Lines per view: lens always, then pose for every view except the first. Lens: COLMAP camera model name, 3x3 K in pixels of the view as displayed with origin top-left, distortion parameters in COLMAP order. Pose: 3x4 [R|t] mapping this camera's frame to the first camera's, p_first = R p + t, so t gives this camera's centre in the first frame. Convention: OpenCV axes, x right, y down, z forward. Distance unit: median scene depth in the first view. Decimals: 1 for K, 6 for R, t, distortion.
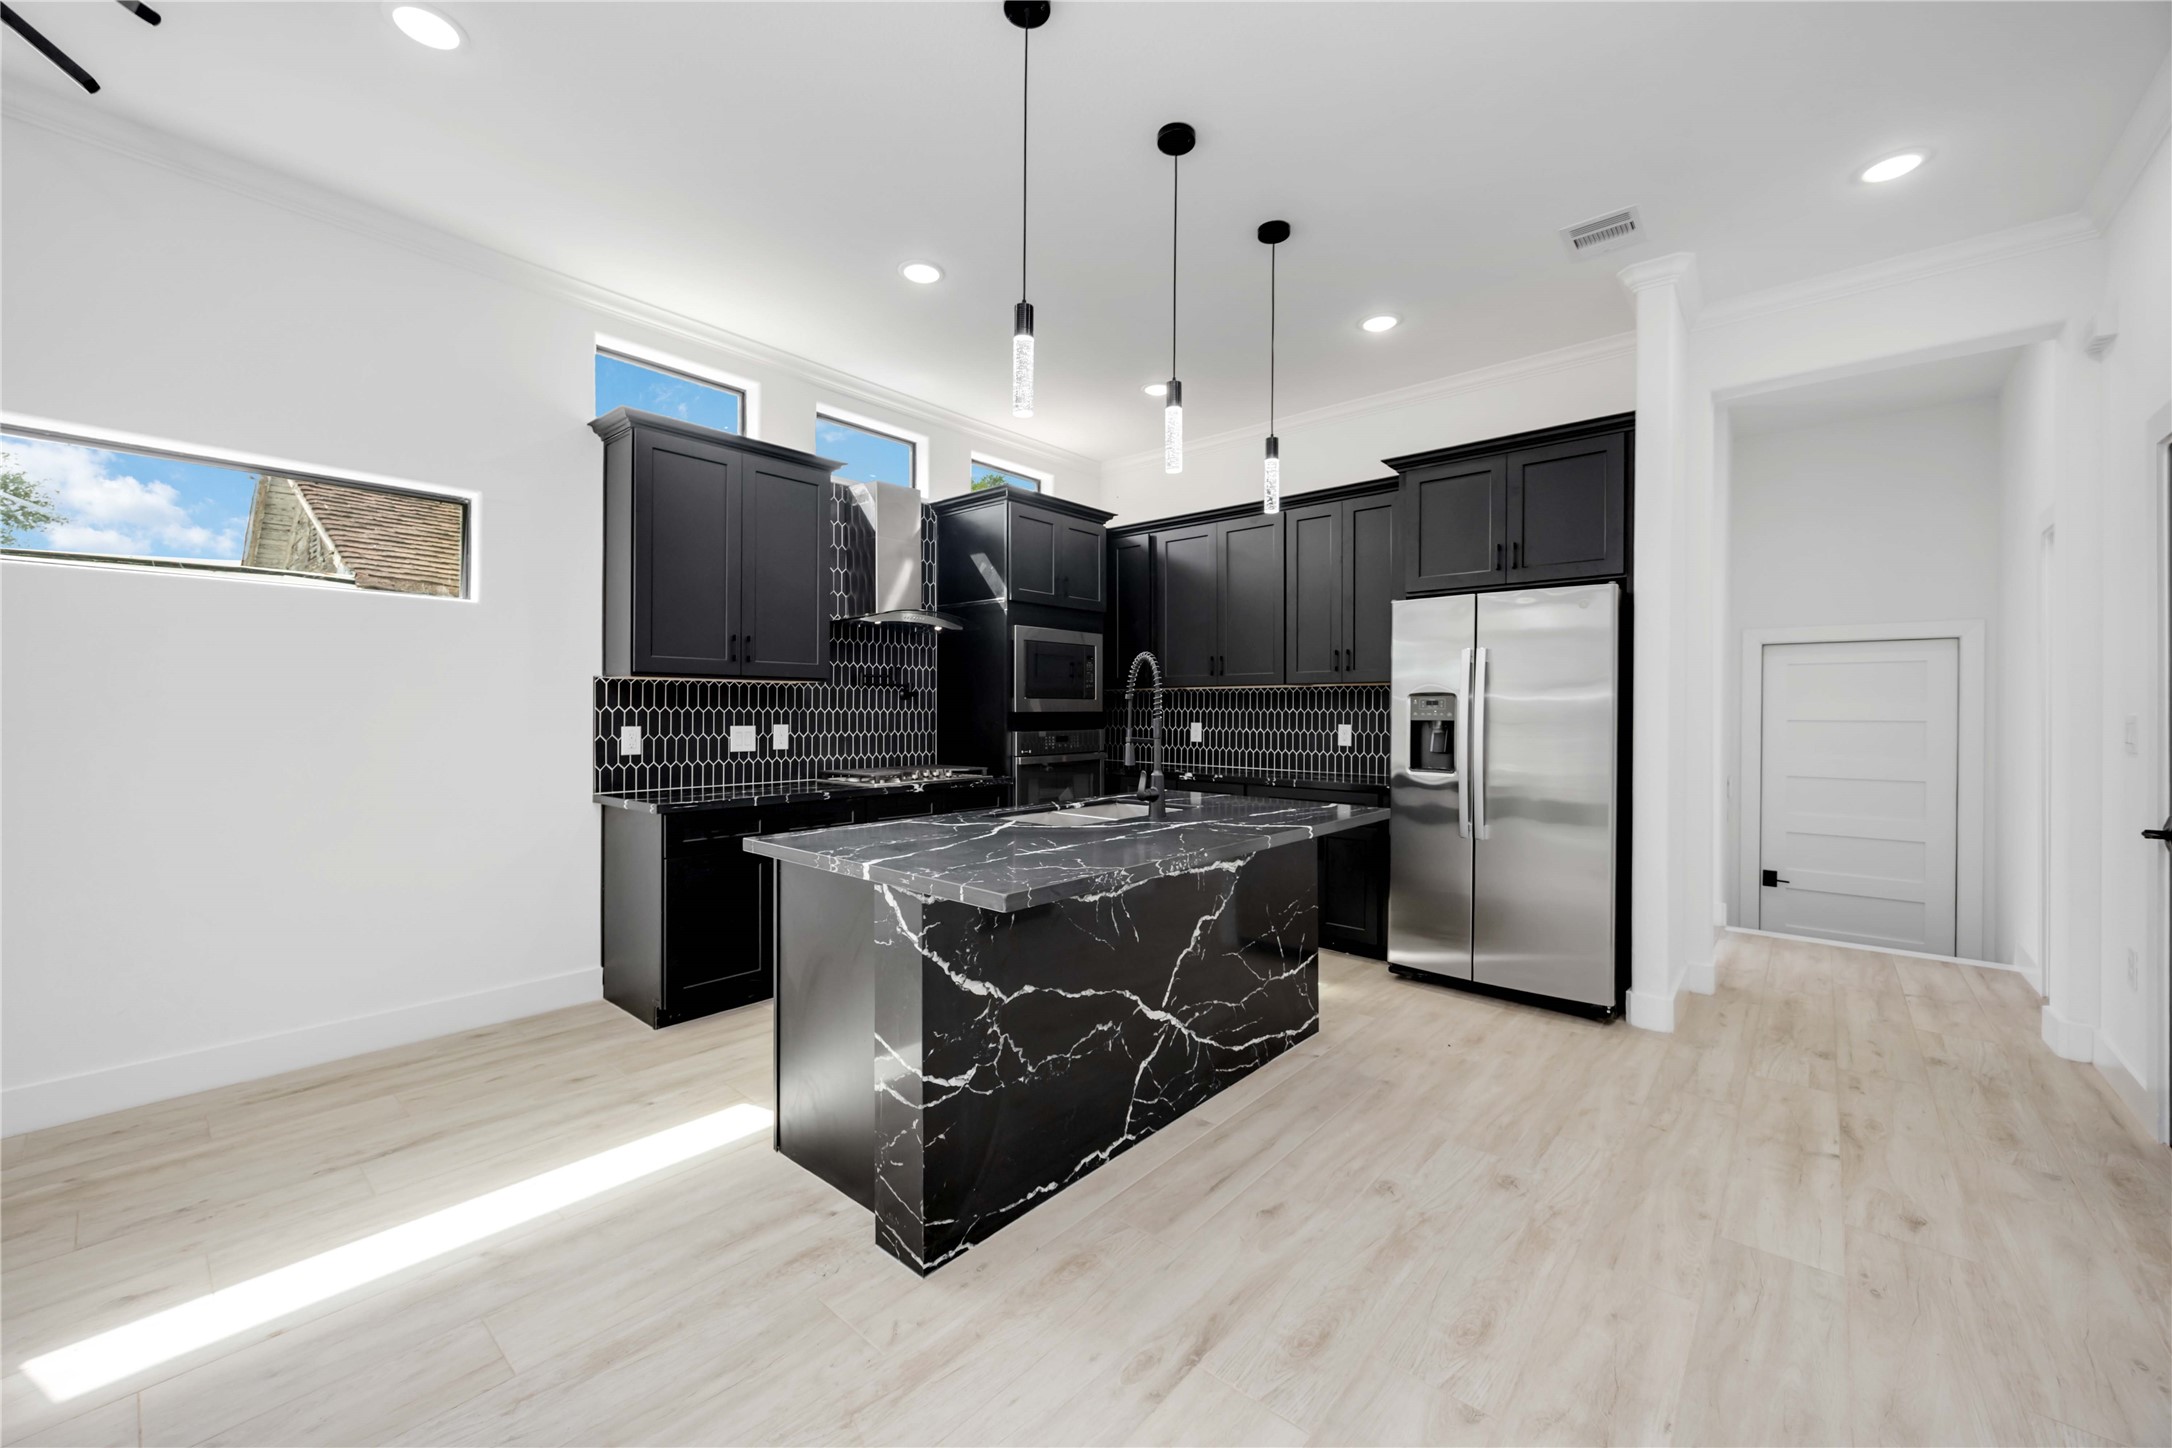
lens RADIAL K [[840.0, 0, 1086.3], [0, 840.0, 714.8], [0, 0, 1]] dist [-0.000445, 0.000111]
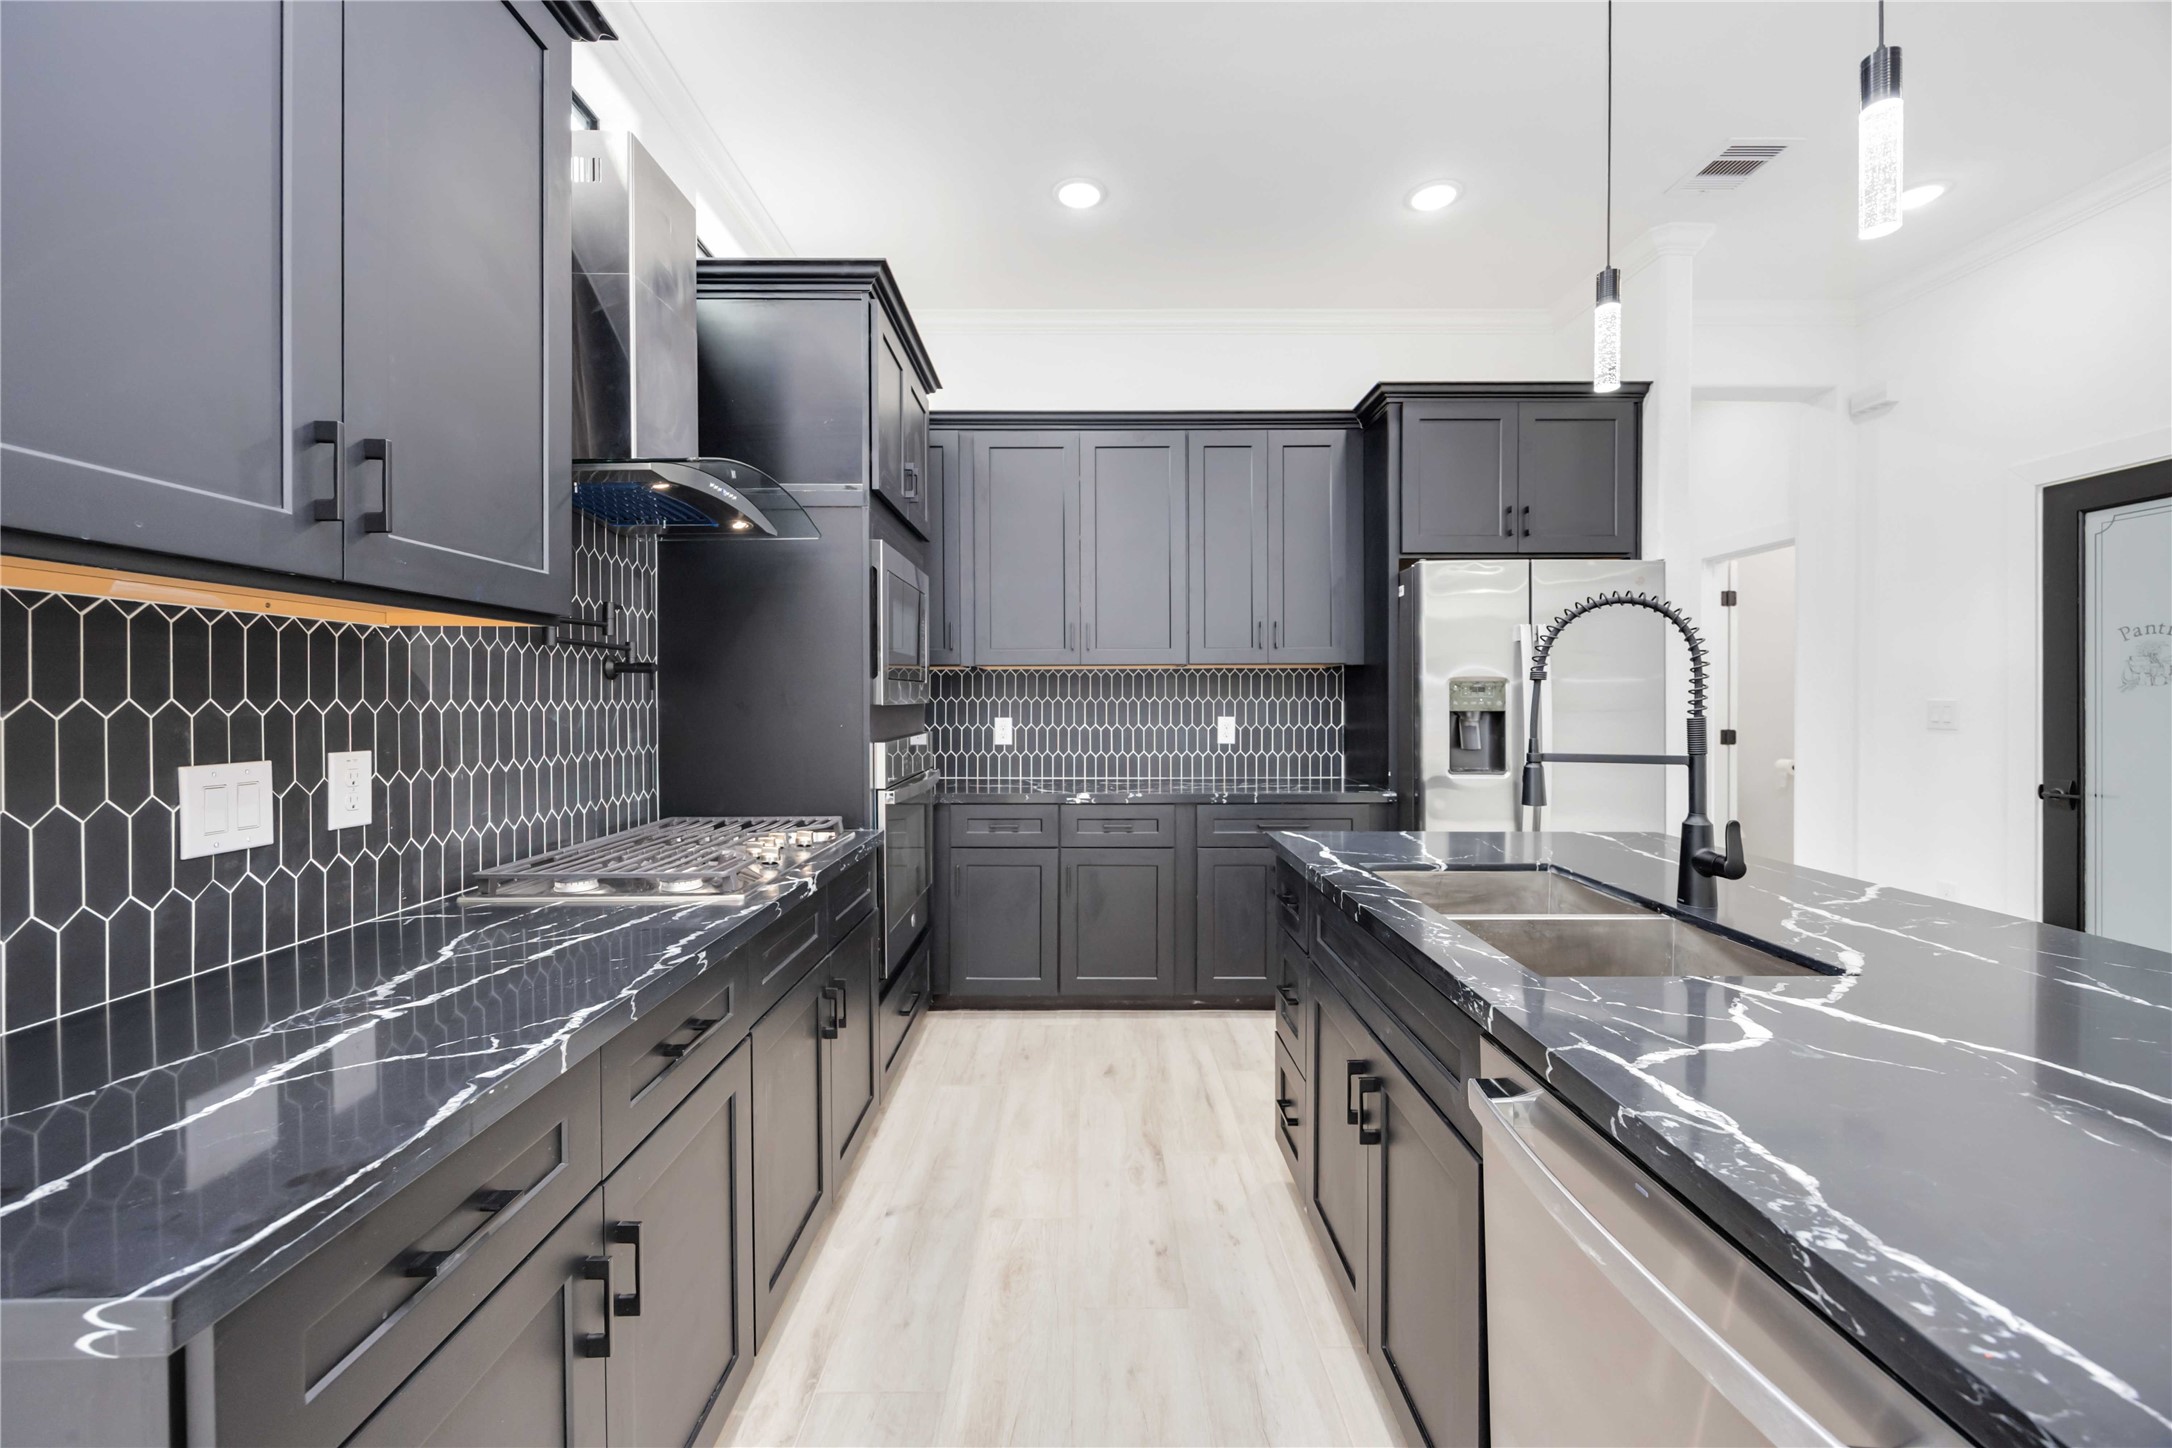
lens RADIAL K [[840.0, 0, 1087.1], [0, 840.0, 714.9], [0, 0, 1]] dist [-0.000445, 0.000111]
pose [[0.744472, -0.017818, 0.667416, -0.376337], [0.007688, 0.999806, 0.018117, -0.006338], [-0.667609, -0.008357, 0.744465, 0.580865]]
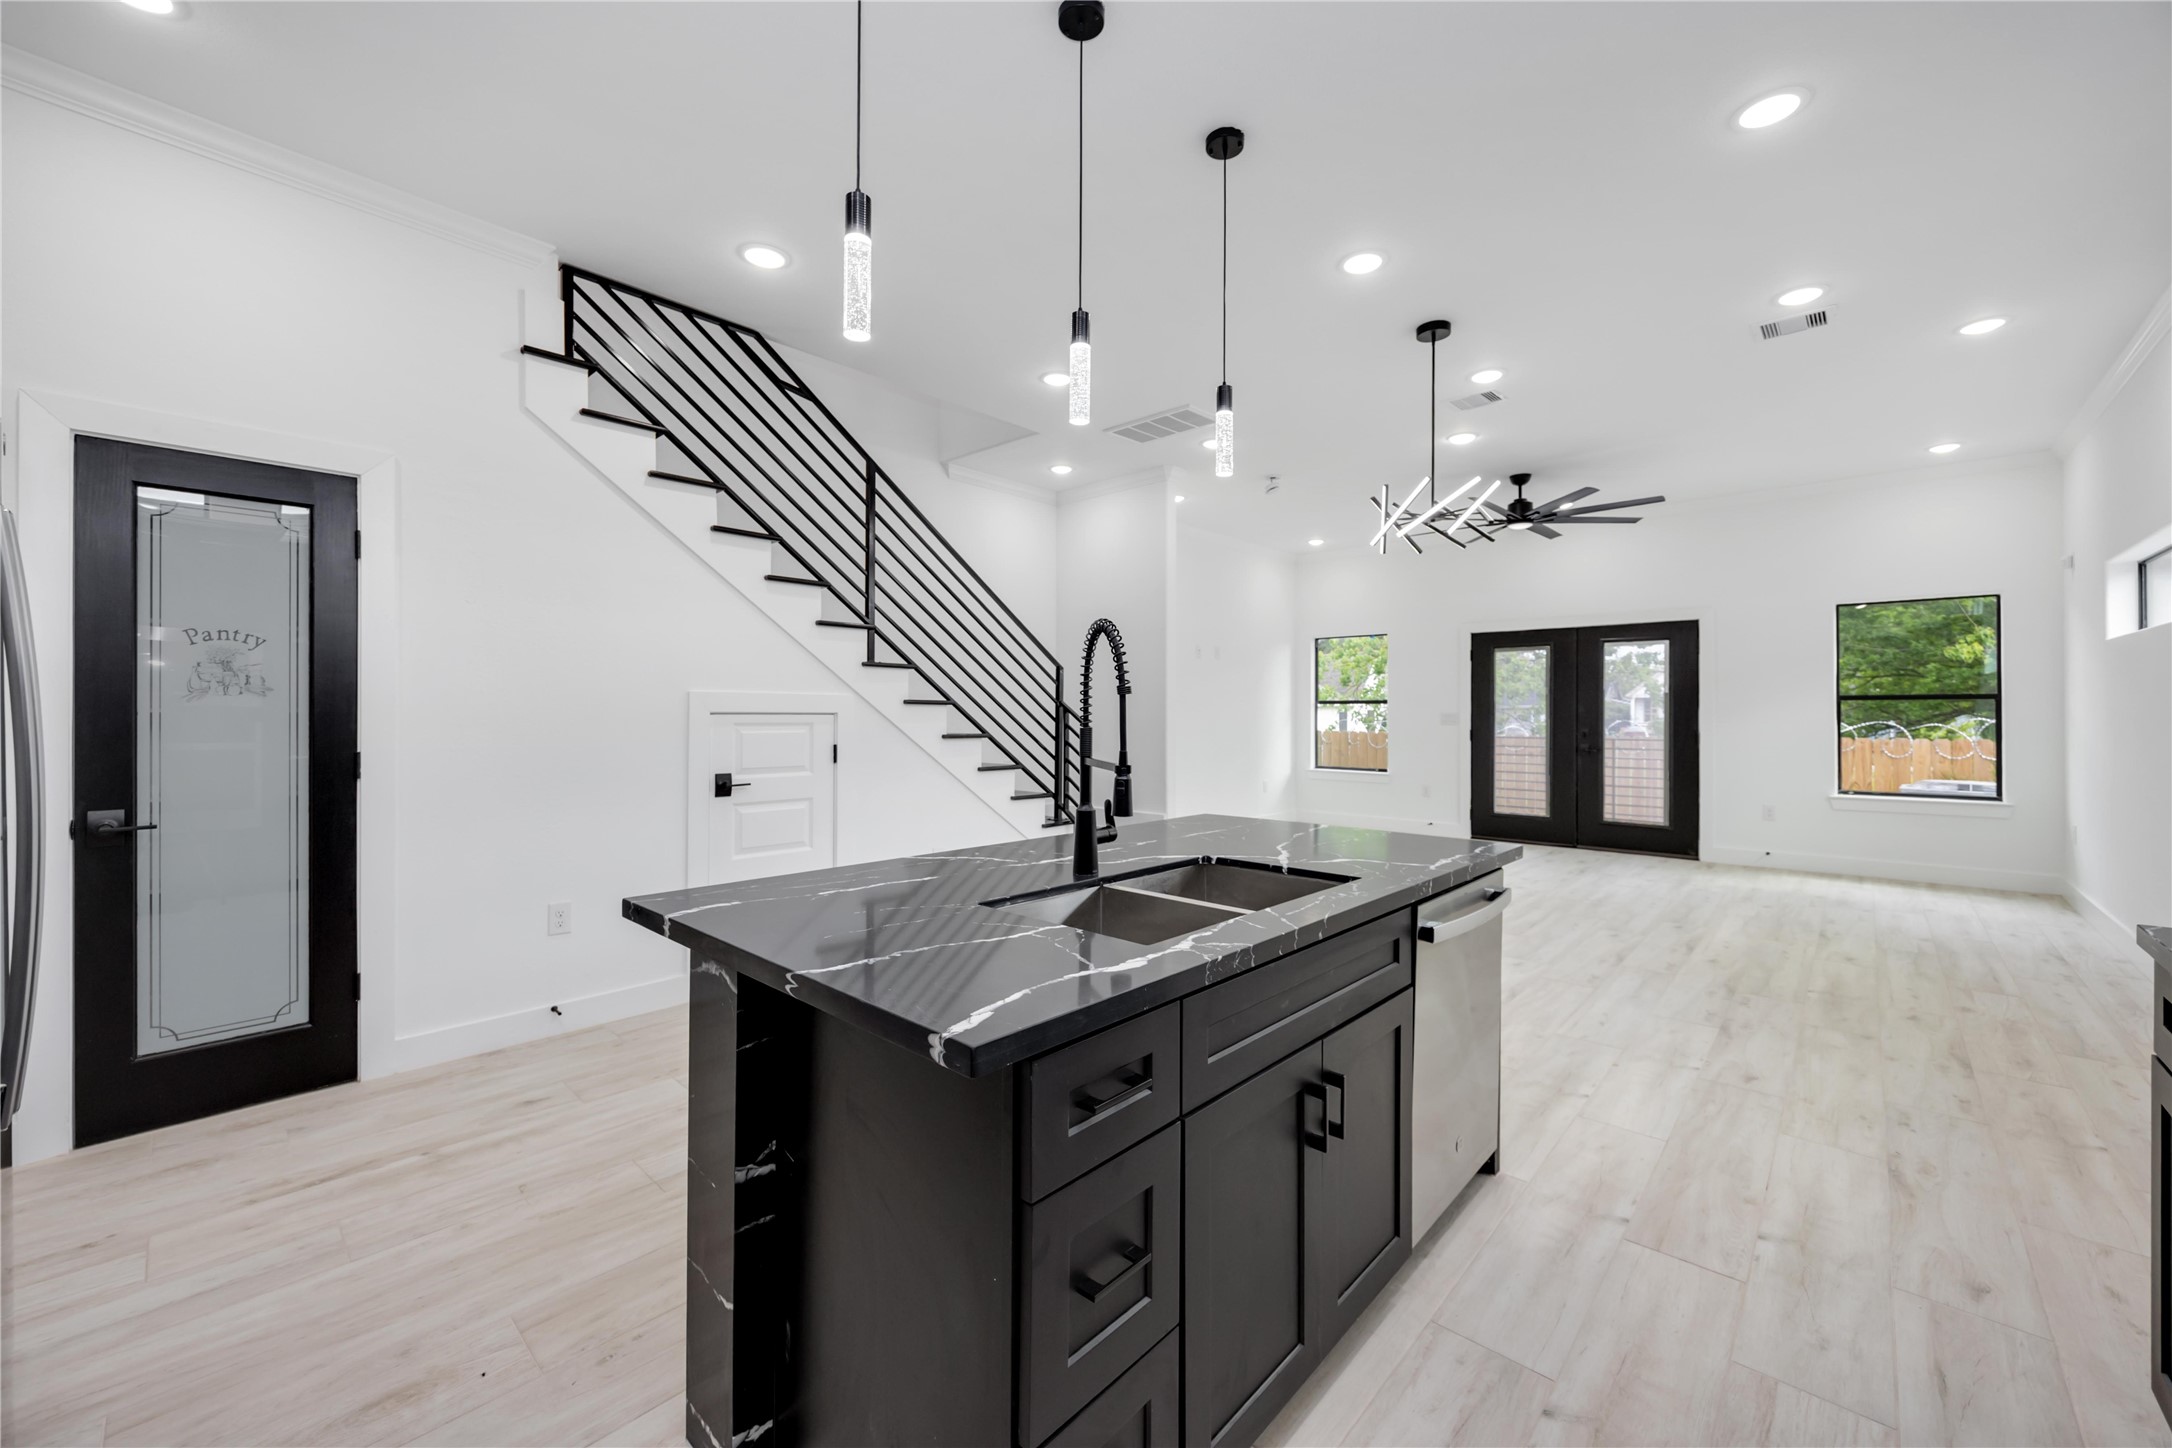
lens RADIAL K [[840.0, 0, 1067.8], [0, 840.0, 710.6], [0, 0, 1]] dist [-0.000445, 0.000111]
pose [[-0.998188, -0.008003, 0.059636, 0.040722], [-0.007732, 0.999959, 0.004764, -0.007527], [-0.059671, 0.004294, -0.998209, 1.096598]]
